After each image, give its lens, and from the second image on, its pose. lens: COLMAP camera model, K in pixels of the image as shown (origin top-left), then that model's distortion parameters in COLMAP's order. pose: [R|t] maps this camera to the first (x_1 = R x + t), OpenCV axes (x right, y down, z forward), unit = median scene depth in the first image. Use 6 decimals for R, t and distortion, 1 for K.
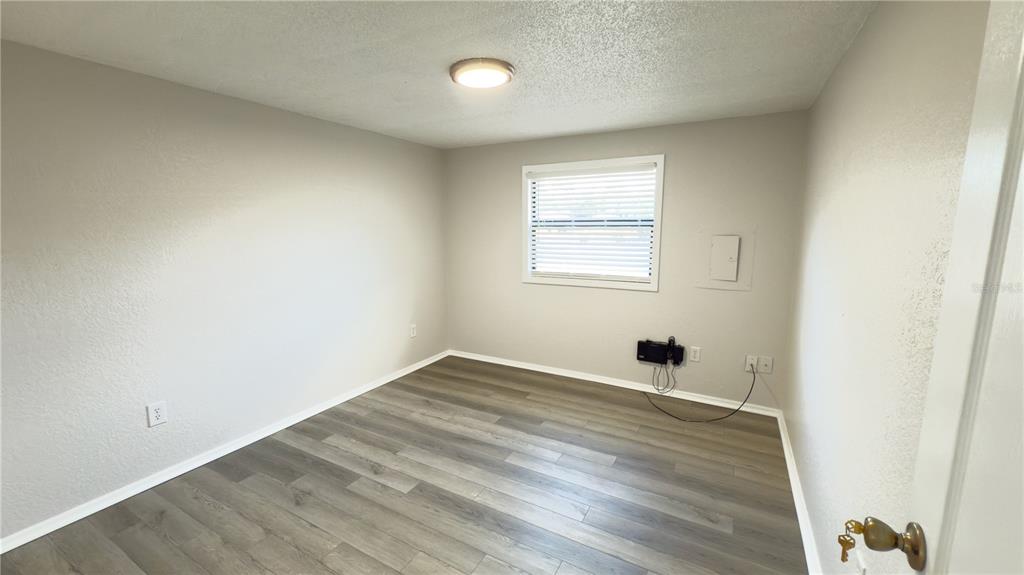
lens RADIAL K [[406.3, 0, 516.1], [0, 406.3, 289.6], [0, 0, 1]] dist [-0.001939, 0.000360]
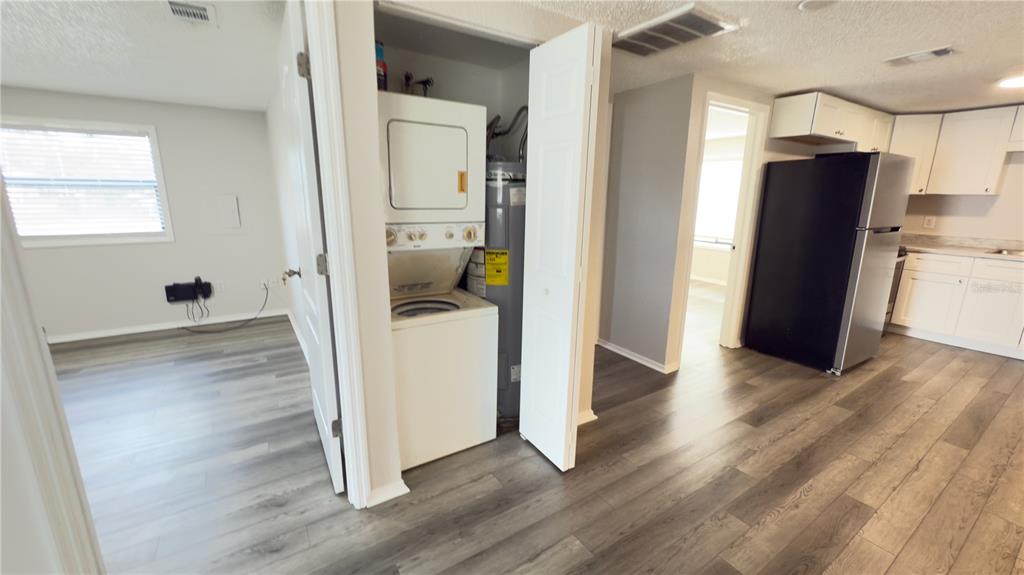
lens RADIAL K [[406.3, 0, 514.4], [0, 406.3, 287.4], [0, 0, 1]] dist [-0.001939, 0.000360]
pose [[0.469920, -0.186643, 0.862751, -0.249807], [0.127791, 0.981478, 0.142723, 0.094805], [-0.873410, 0.043183, 0.485068, -0.475648]]
